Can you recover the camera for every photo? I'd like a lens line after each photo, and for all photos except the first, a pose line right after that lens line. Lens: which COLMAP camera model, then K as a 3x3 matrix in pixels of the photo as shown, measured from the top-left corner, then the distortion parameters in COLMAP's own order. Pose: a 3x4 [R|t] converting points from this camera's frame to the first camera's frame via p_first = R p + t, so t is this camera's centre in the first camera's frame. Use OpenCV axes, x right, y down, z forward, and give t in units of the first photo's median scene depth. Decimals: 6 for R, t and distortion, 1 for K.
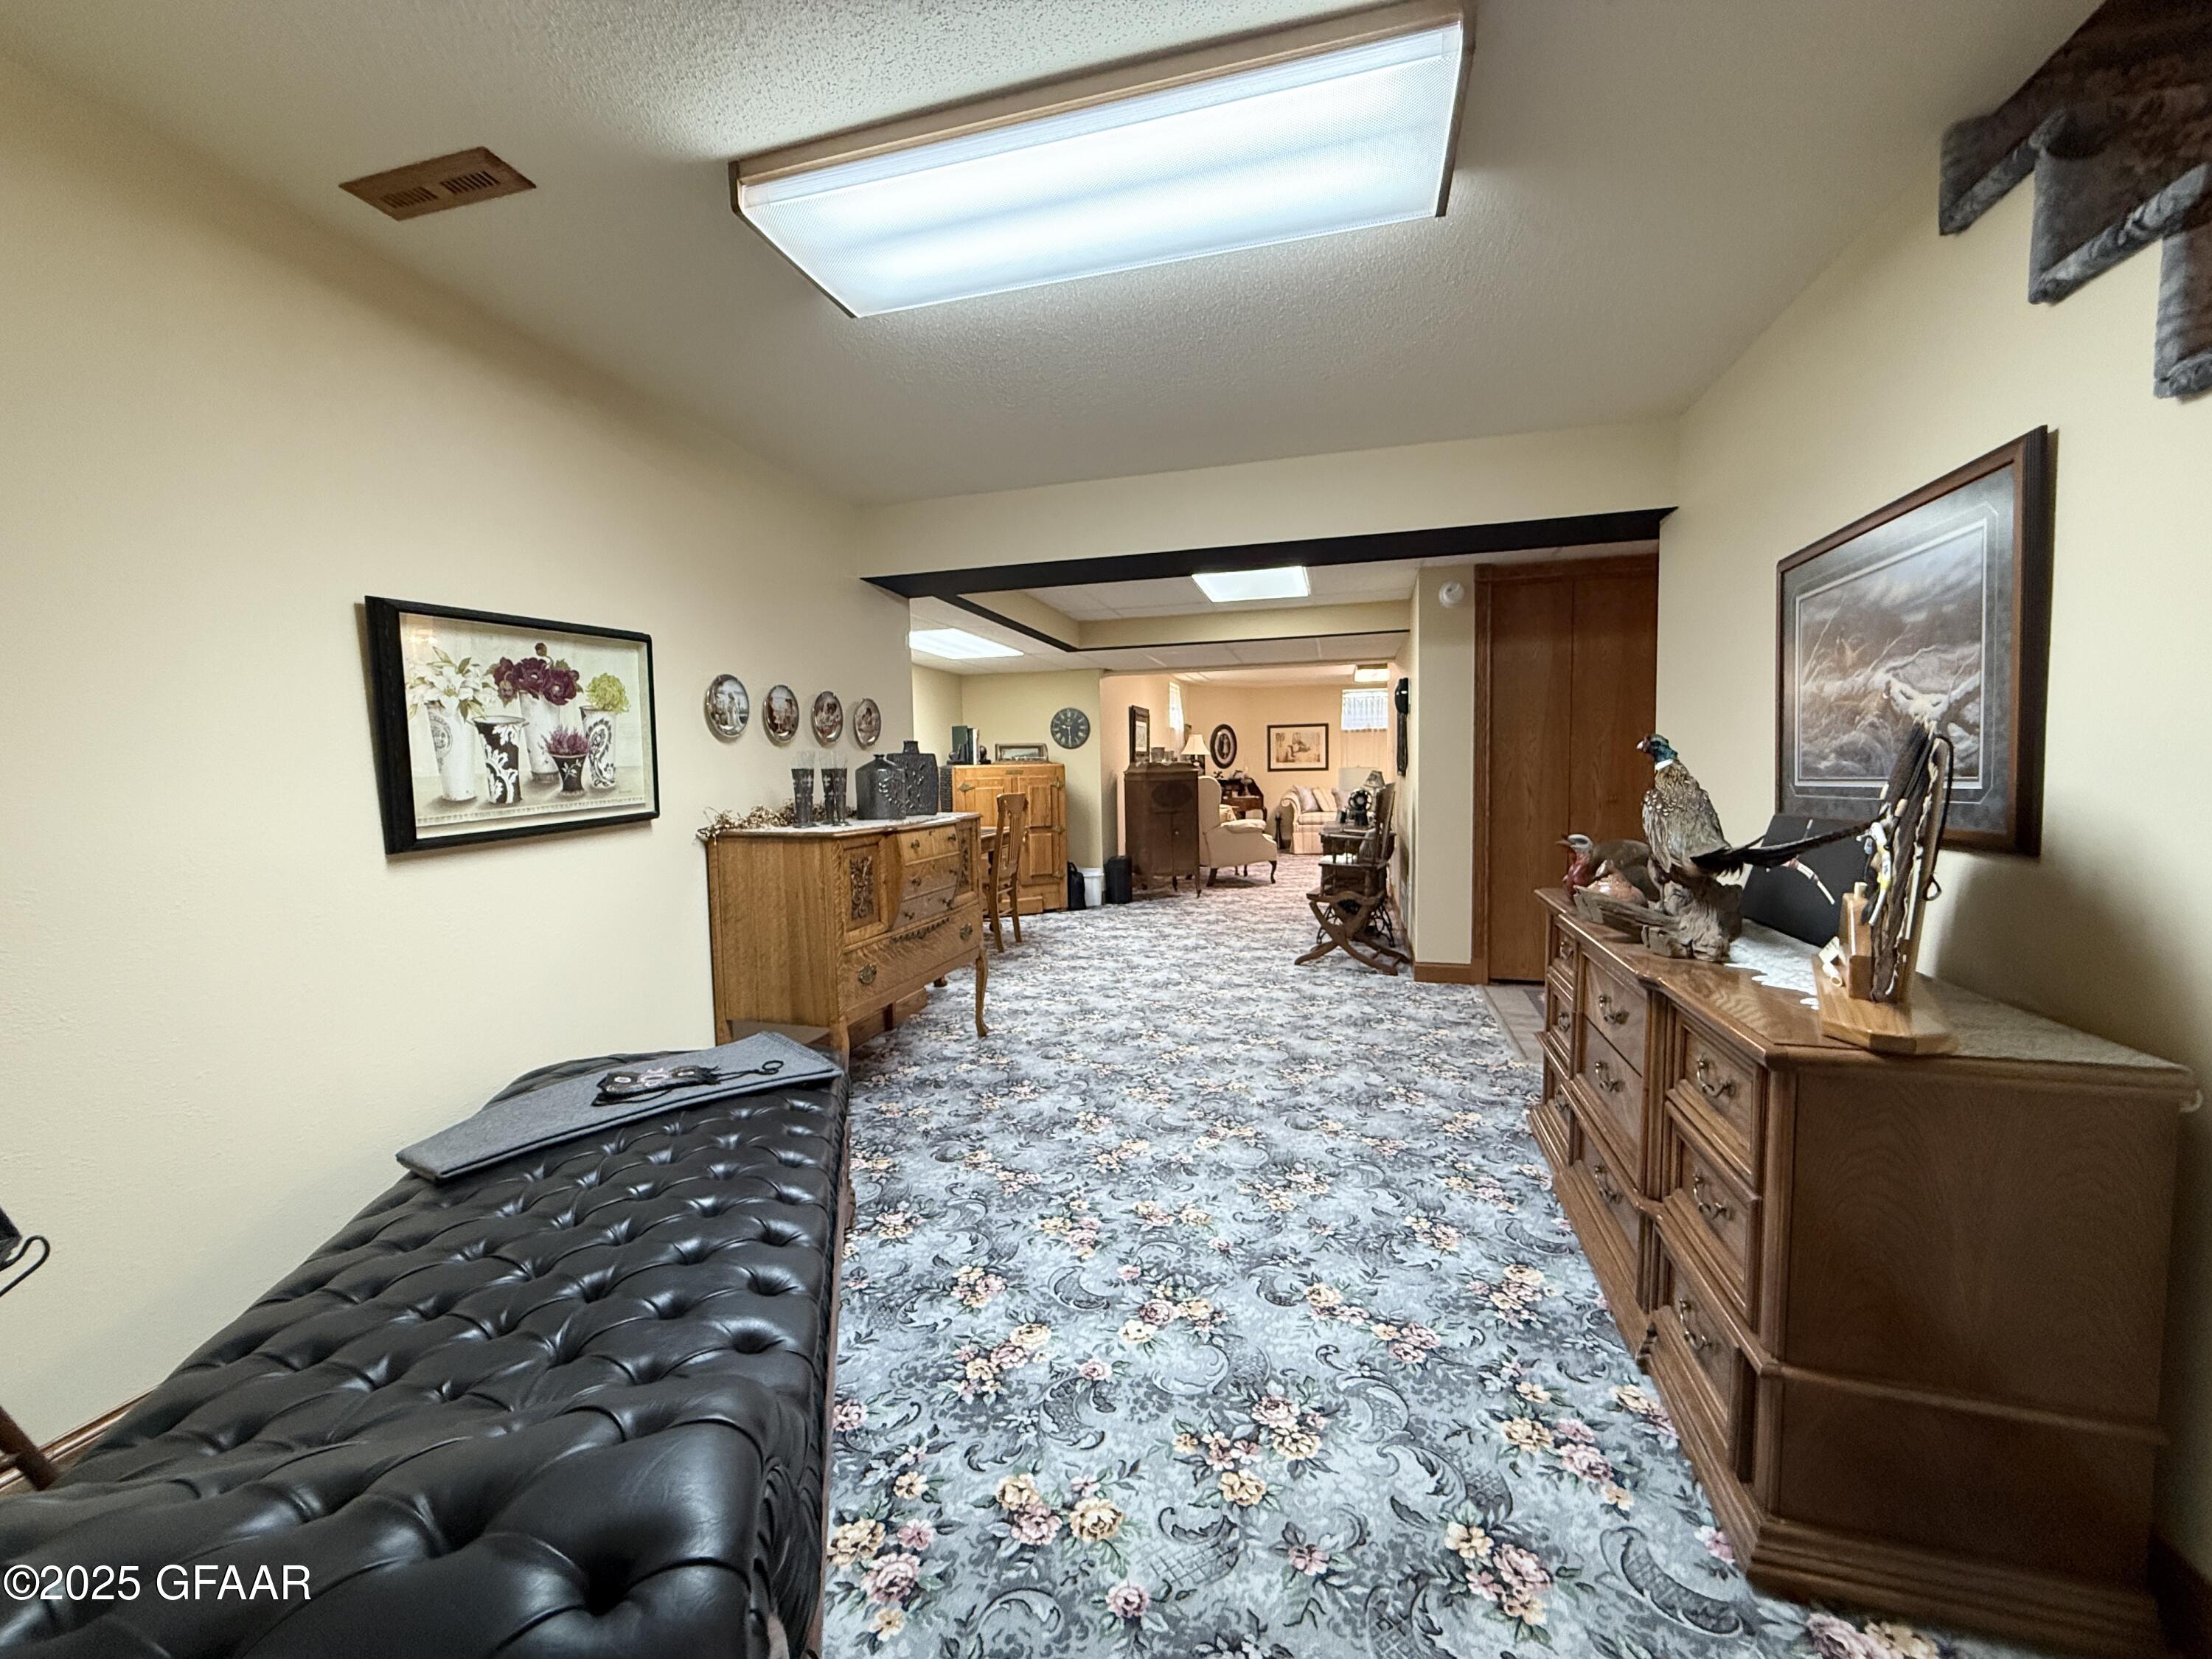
lens RADIAL K [[879.7, 0, 1100.8], [0, 879.7, 829.5], [0, 0, 1]] dist [0.001115, -0.000312]
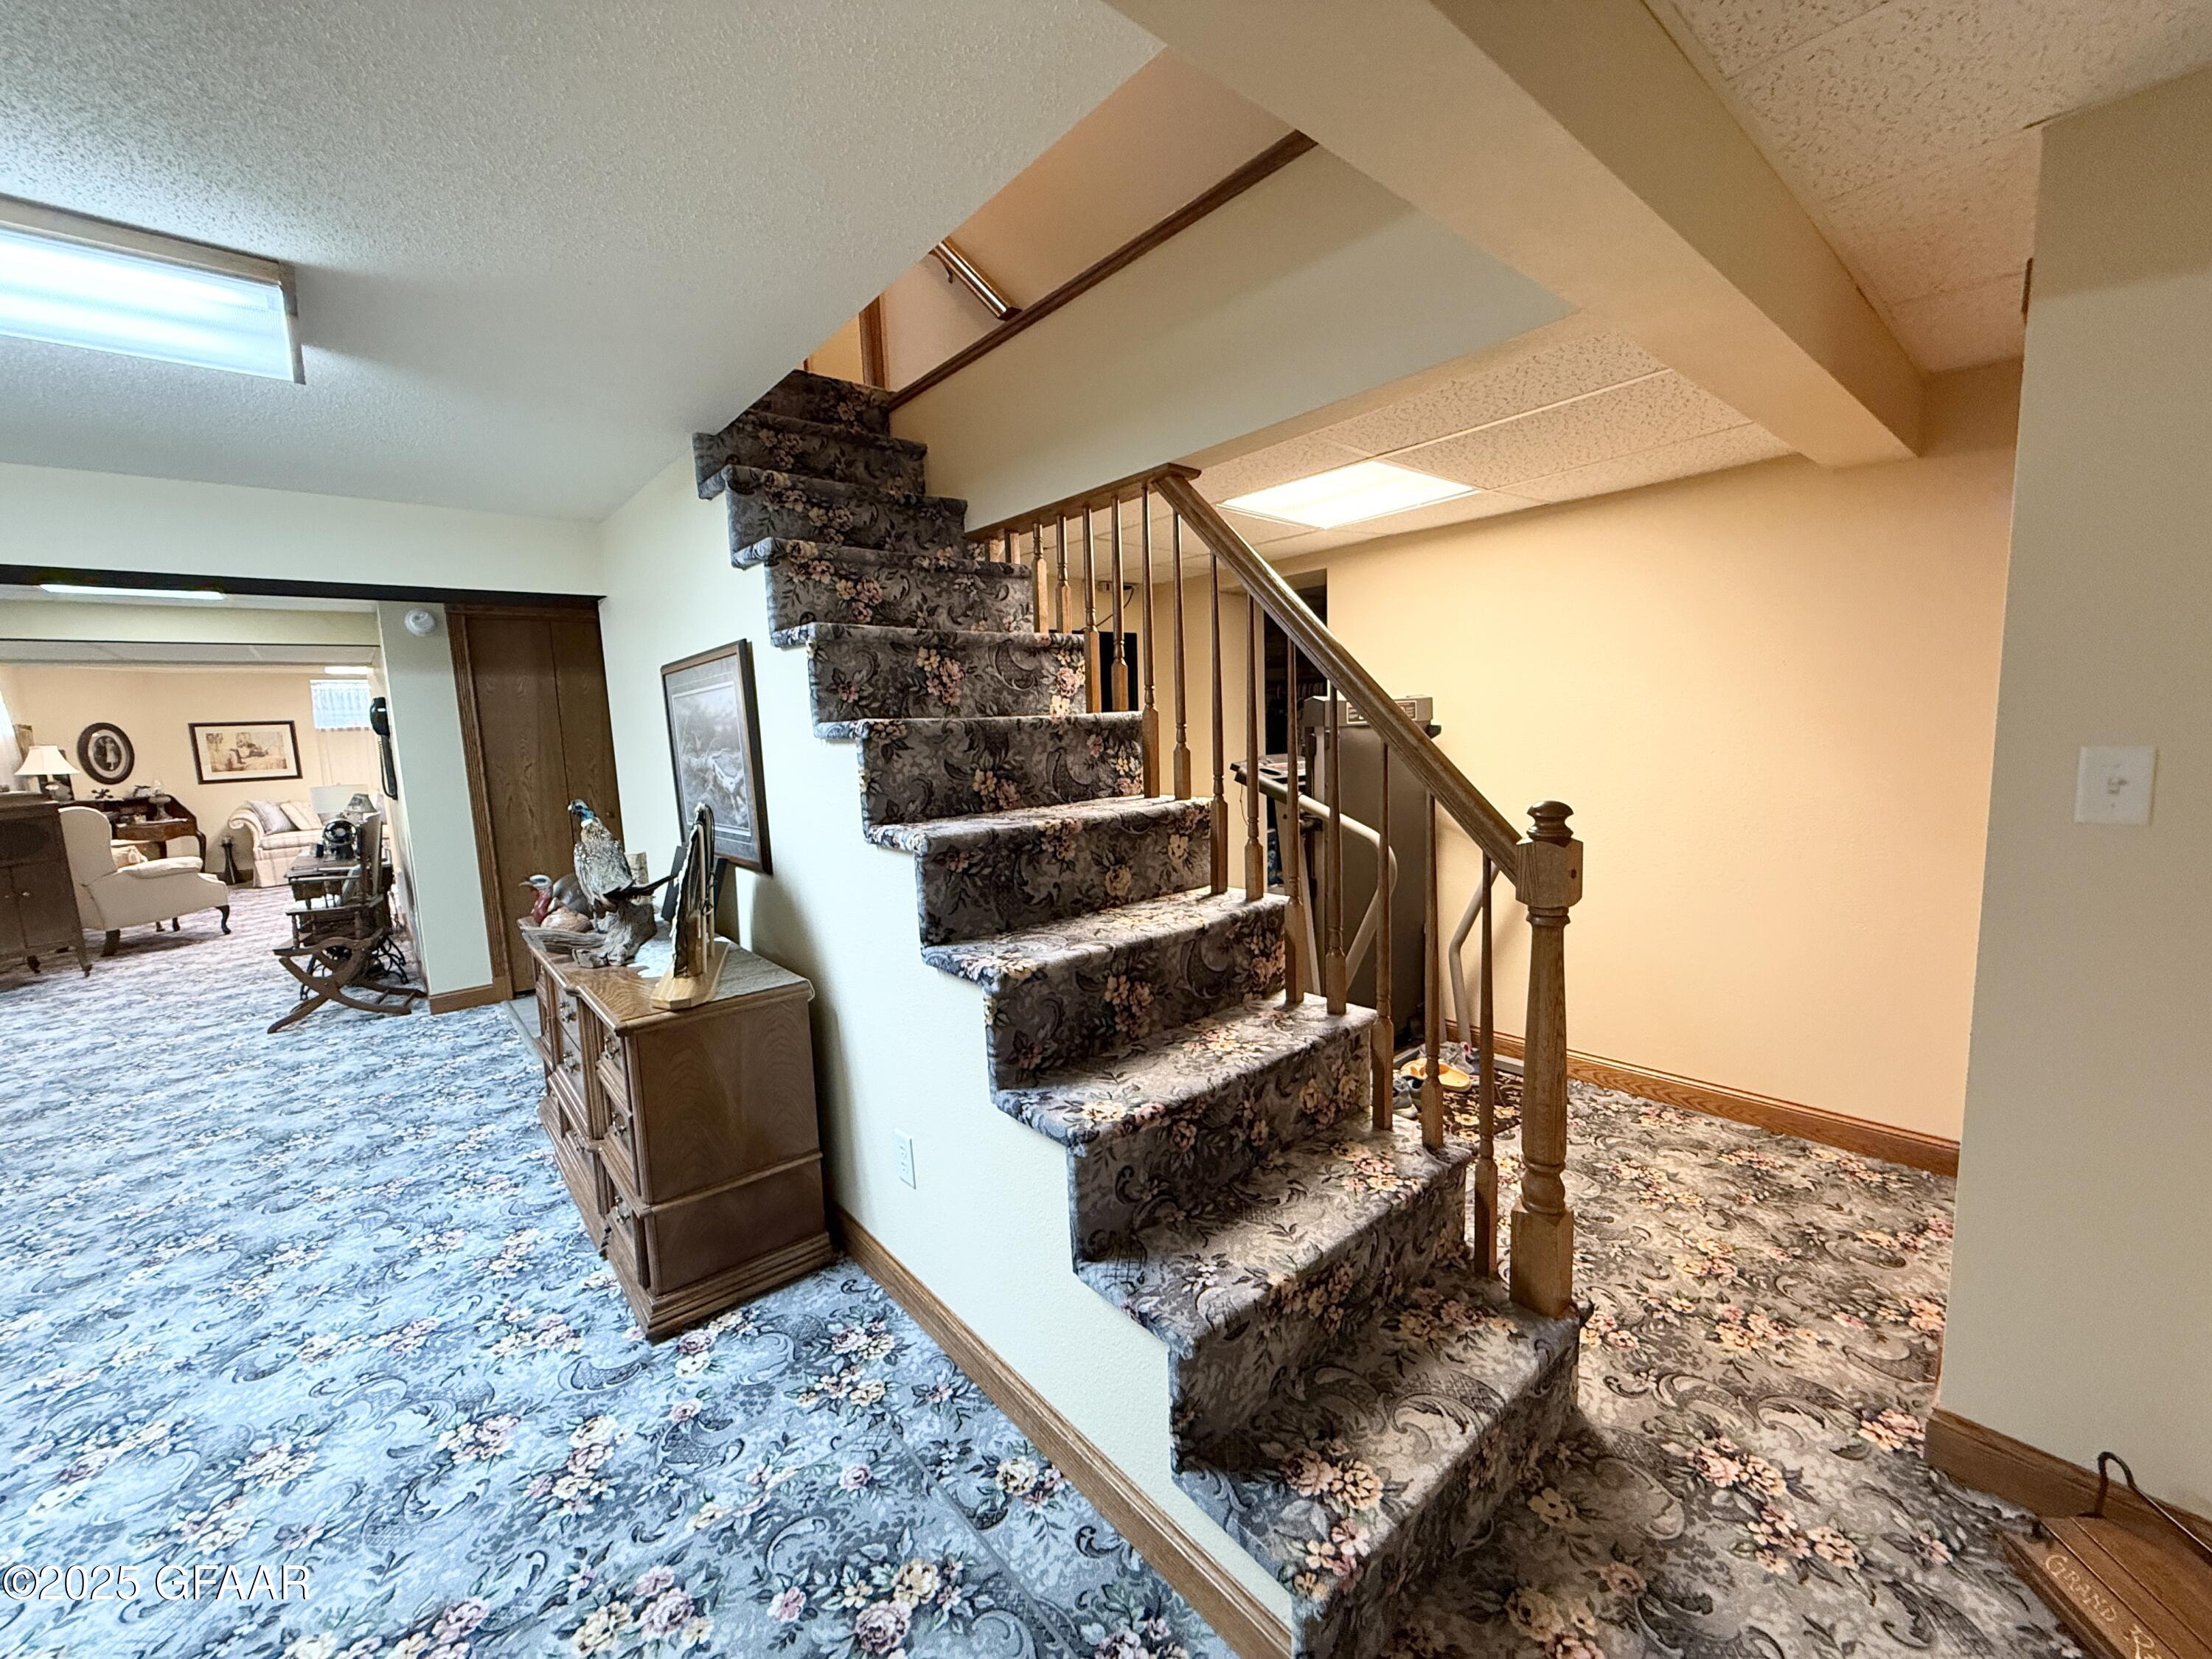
lens RADIAL K [[879.7, 0, 1100.8], [0, 879.7, 829.5], [0, 0, 1]] dist [0.001115, -0.000312]
pose [[0.557497, -0.106589, 0.823308, -0.018022], [0.084723, 0.993850, 0.071299, -0.052029], [-0.825844, 0.030004, 0.563099, -0.228947]]
